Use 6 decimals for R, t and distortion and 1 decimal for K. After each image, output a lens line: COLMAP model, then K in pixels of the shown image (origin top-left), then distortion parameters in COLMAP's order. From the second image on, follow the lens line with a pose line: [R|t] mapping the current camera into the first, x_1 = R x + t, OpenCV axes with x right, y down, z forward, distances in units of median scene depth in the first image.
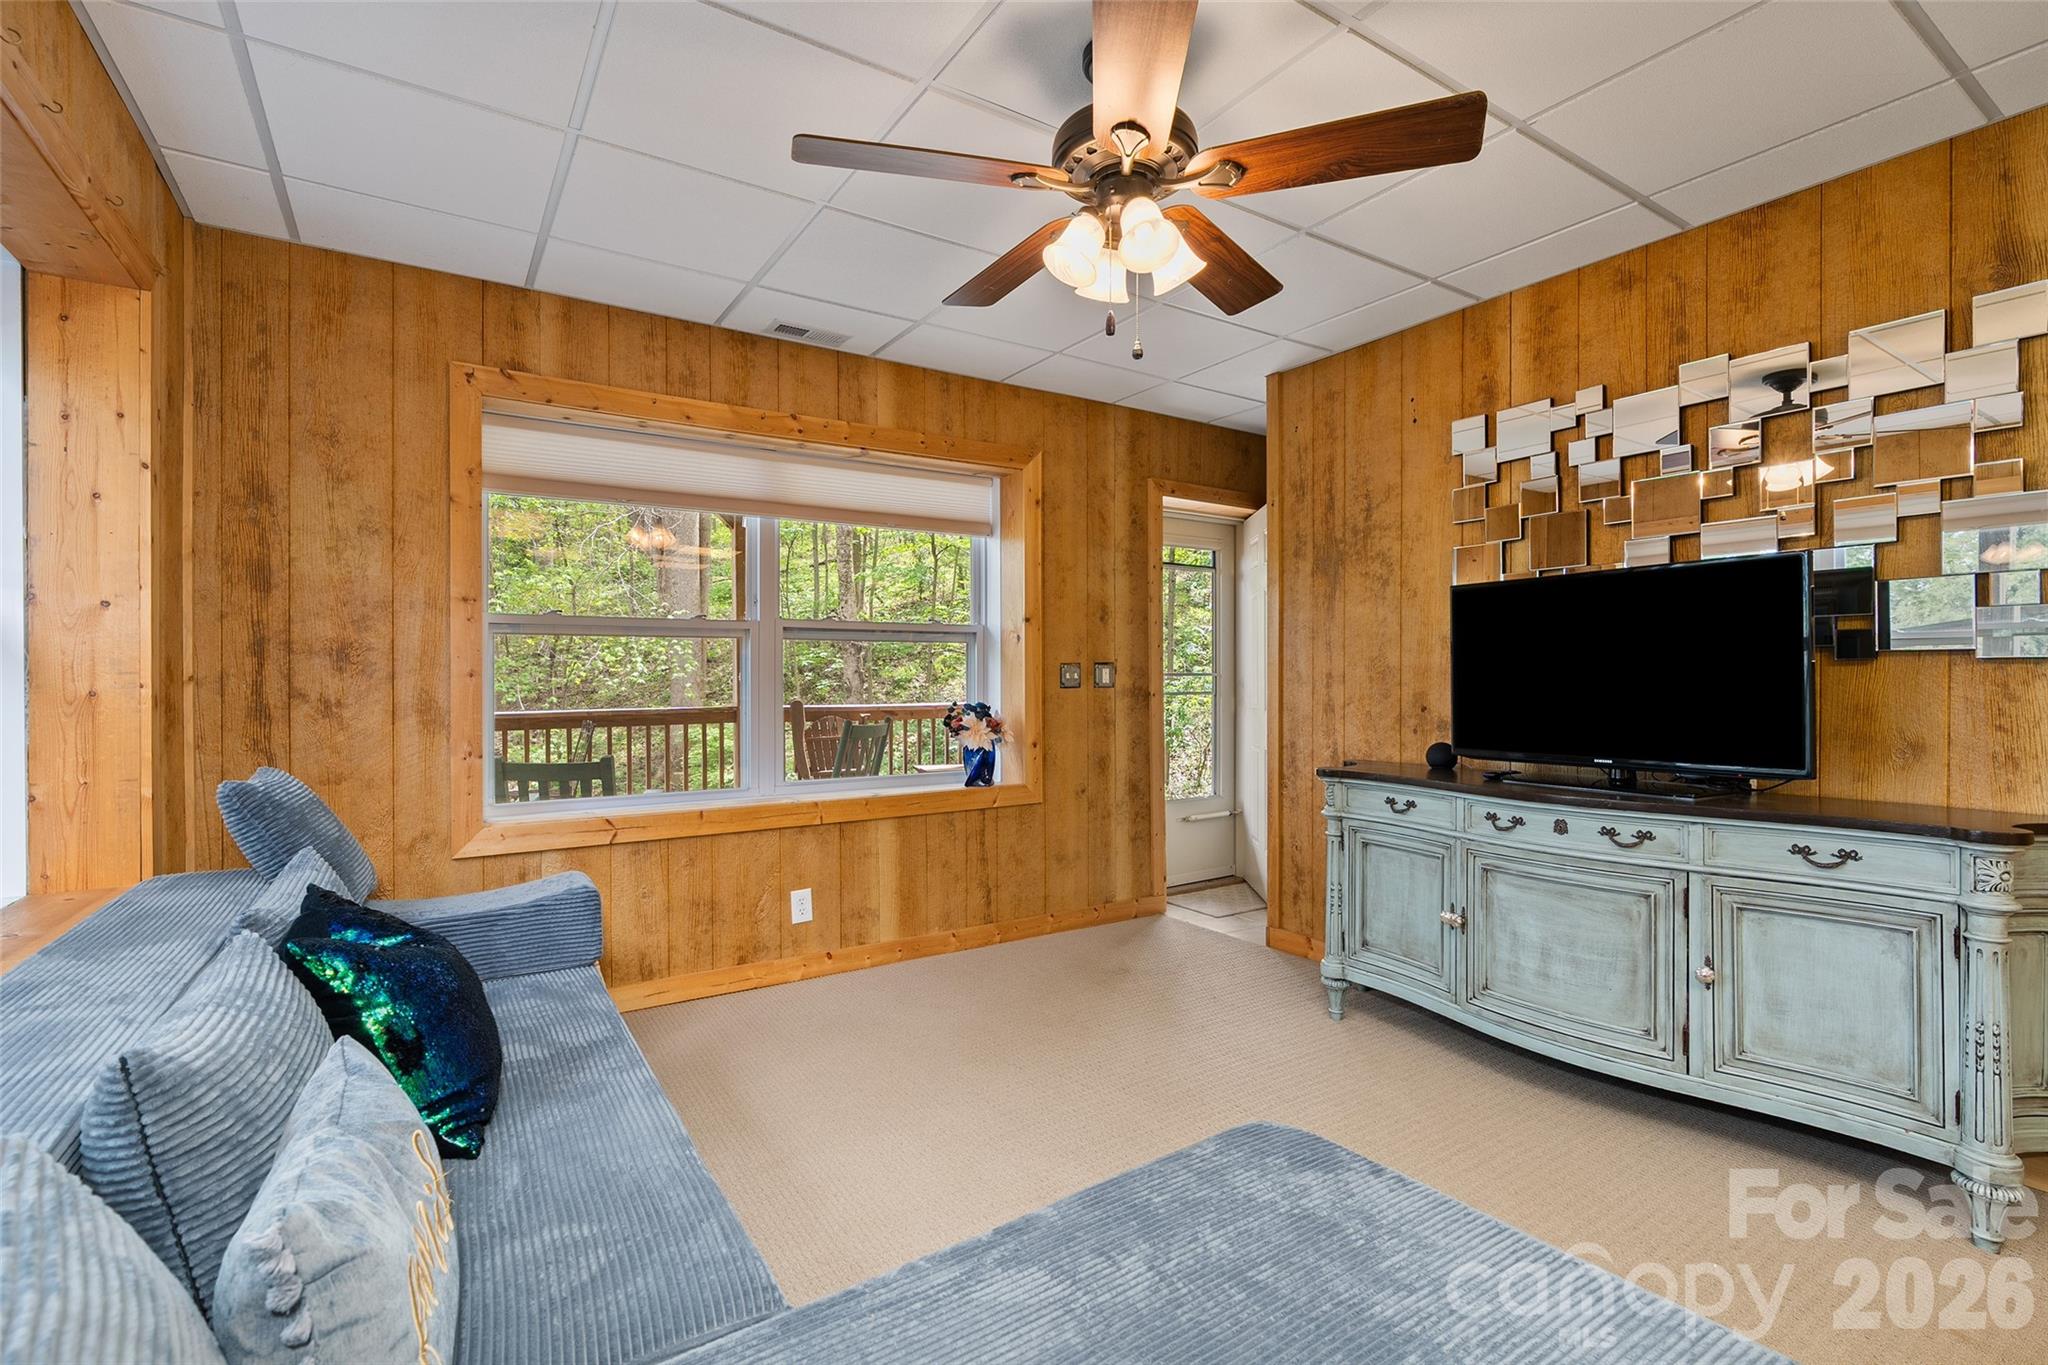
lens RADIAL K [[931.4, 0, 1028.1], [0, 931.4, 678.3], [0, 0, 1]] dist [-0.006617, 0.002792]
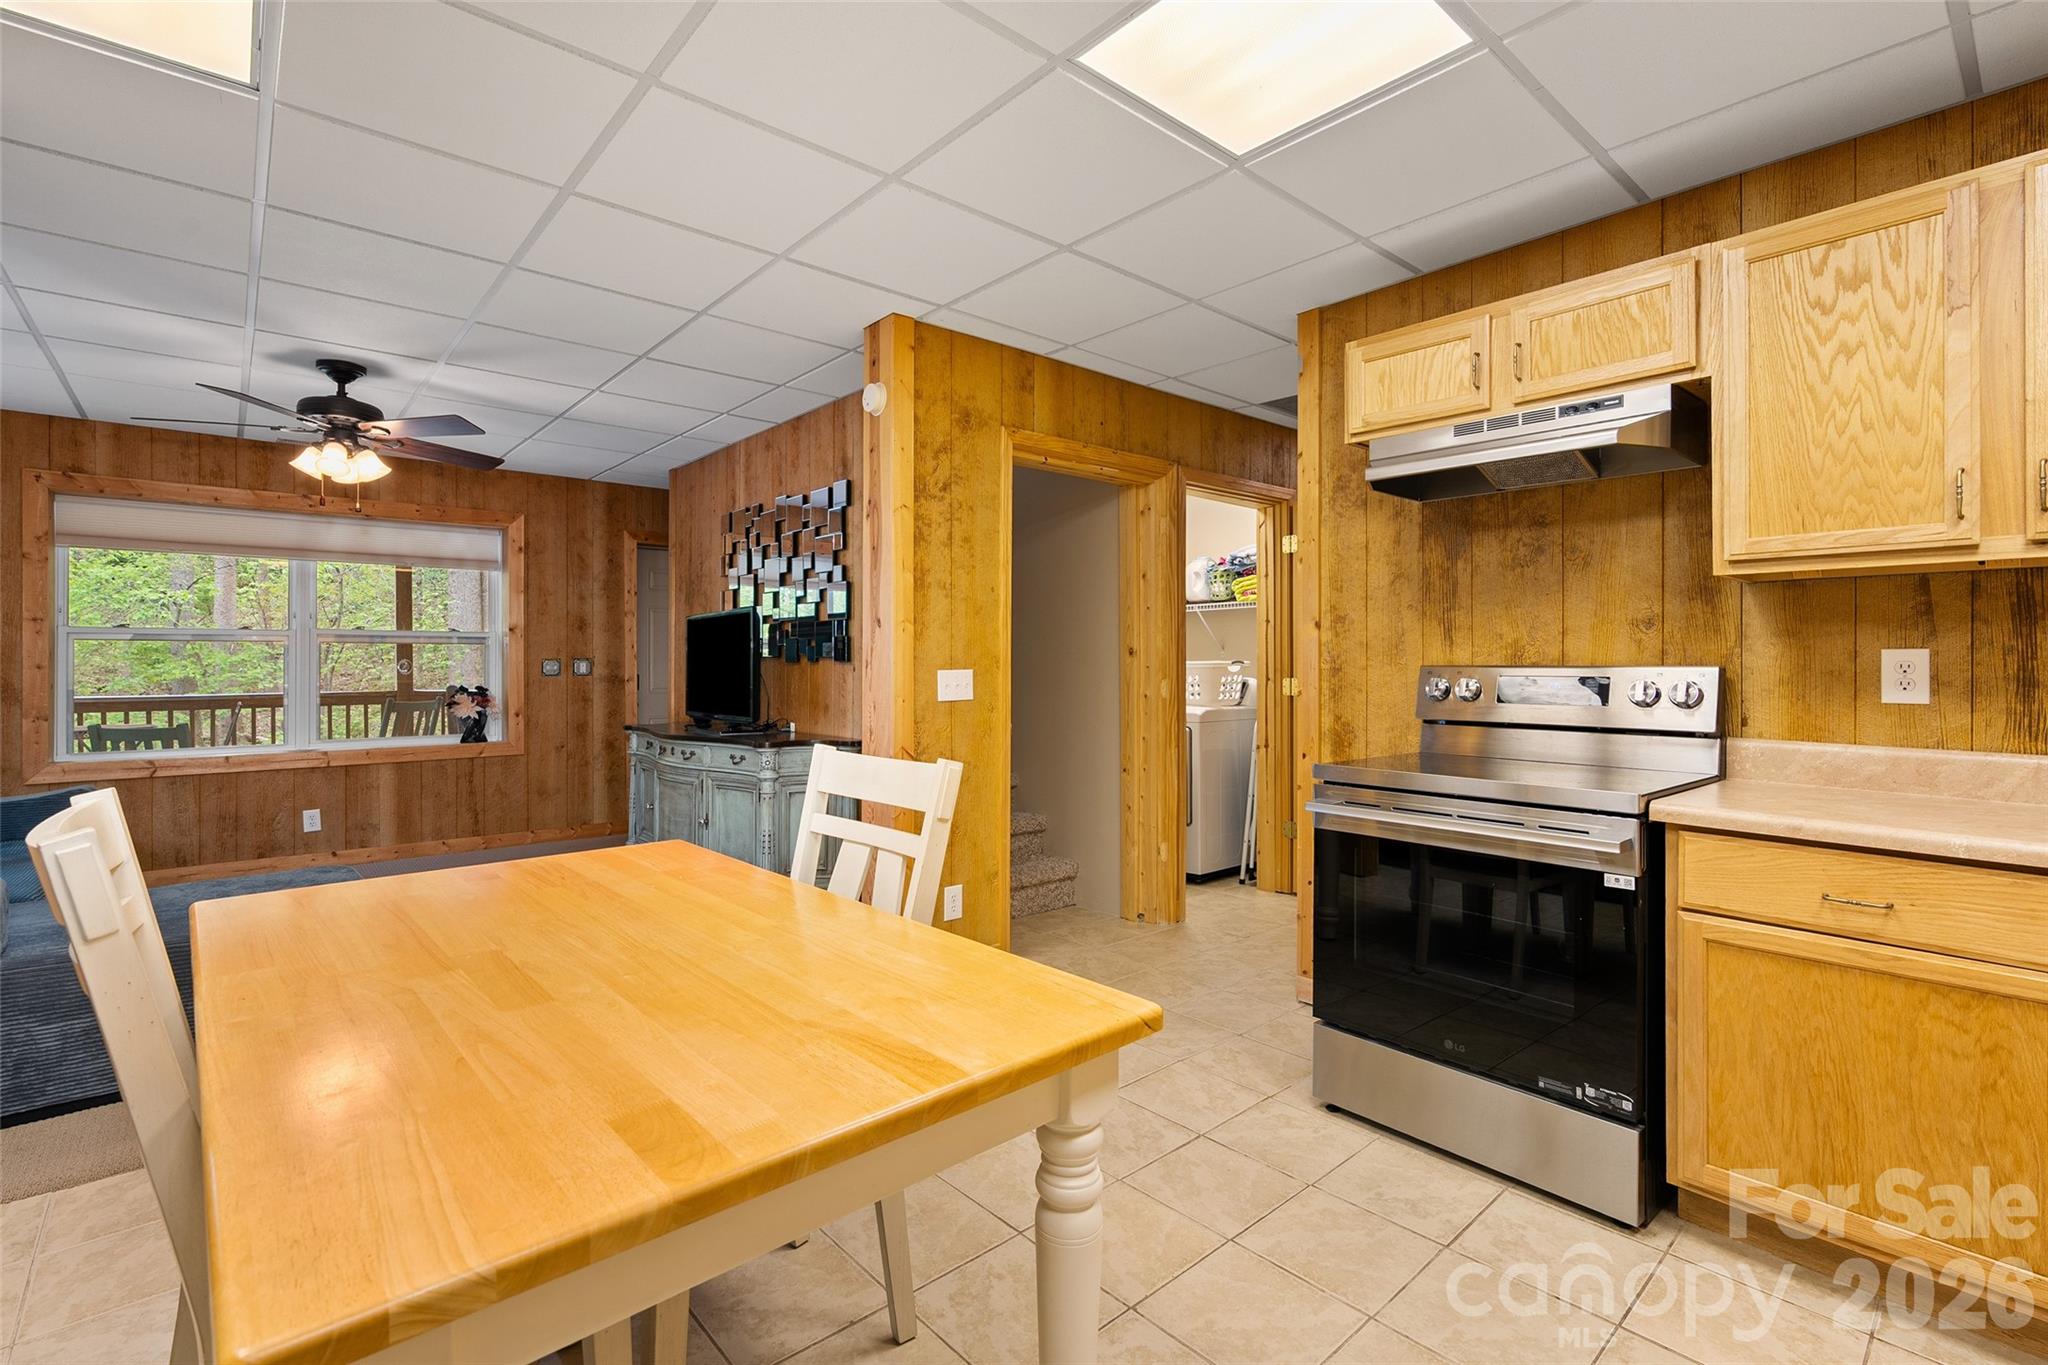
lens RADIAL K [[931.4, 0, 1025.3], [0, 931.4, 664.6], [0, 0, 1]] dist [-0.006617, 0.002792]
pose [[0.990362, 0.002128, 0.138485, 0.620409], [-0.002092, 0.999998, -0.000403, -0.008735], [-0.138486, 0.000110, 0.990364, -0.582151]]
